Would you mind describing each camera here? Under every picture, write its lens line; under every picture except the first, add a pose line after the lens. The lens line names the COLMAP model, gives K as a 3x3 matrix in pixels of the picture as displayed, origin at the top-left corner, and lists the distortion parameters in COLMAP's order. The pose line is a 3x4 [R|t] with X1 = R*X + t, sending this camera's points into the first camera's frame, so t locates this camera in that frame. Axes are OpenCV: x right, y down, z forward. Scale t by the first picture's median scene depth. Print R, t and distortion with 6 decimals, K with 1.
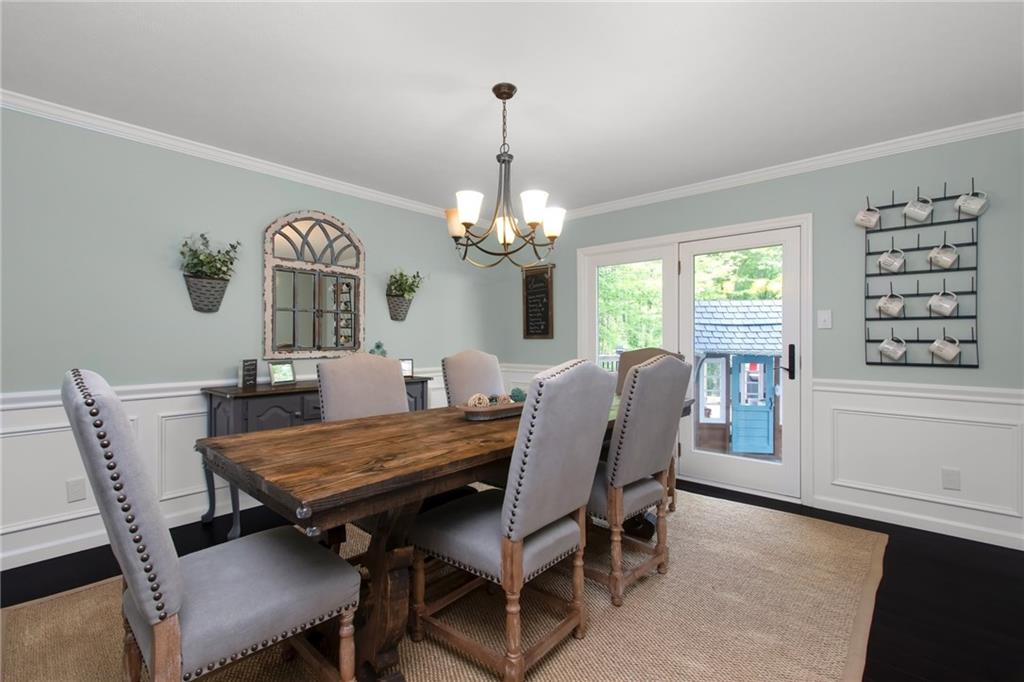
lens RADIAL K [[480.9, 0, 509.0], [0, 480.9, 339.1], [0, 0, 1]] dist [0.000369, -0.000007]
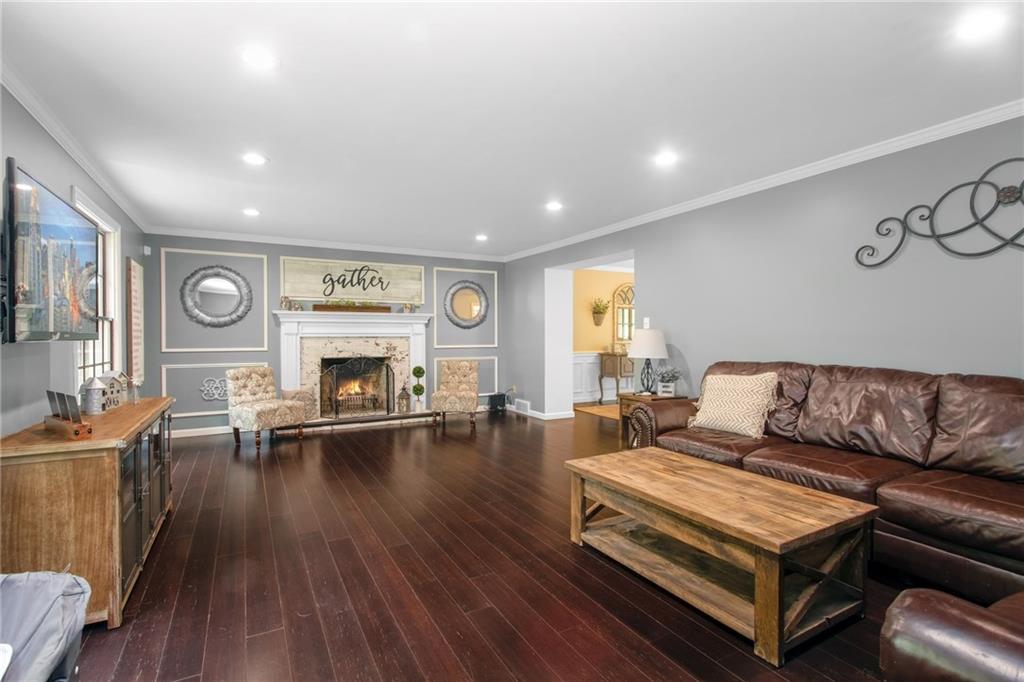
lens RADIAL K [[480.9, 0, 509.0], [0, 480.9, 339.1], [0, 0, 1]] dist [0.000369, -0.000007]
pose [[0.933089, -0.001798, -0.359641, -0.097736], [0.001439, 0.999998, -0.001264, 0.016366], [0.359642, 0.000662, 0.933090, -1.459200]]
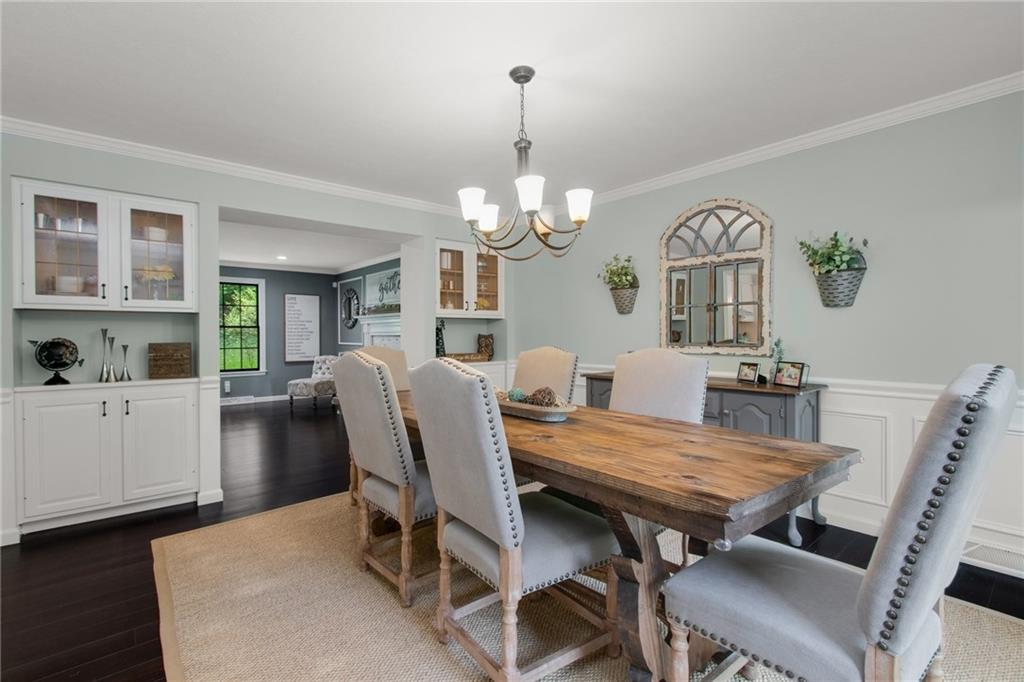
lens RADIAL K [[480.9, 0, 509.0], [0, 480.9, 339.1], [0, 0, 1]] dist [0.000369, -0.000007]
pose [[-0.177336, 0.004802, -0.984139, 0.613495], [-0.006044, 0.999964, 0.005968, 0.006189], [0.984132, 0.007006, -0.177301, 0.777209]]
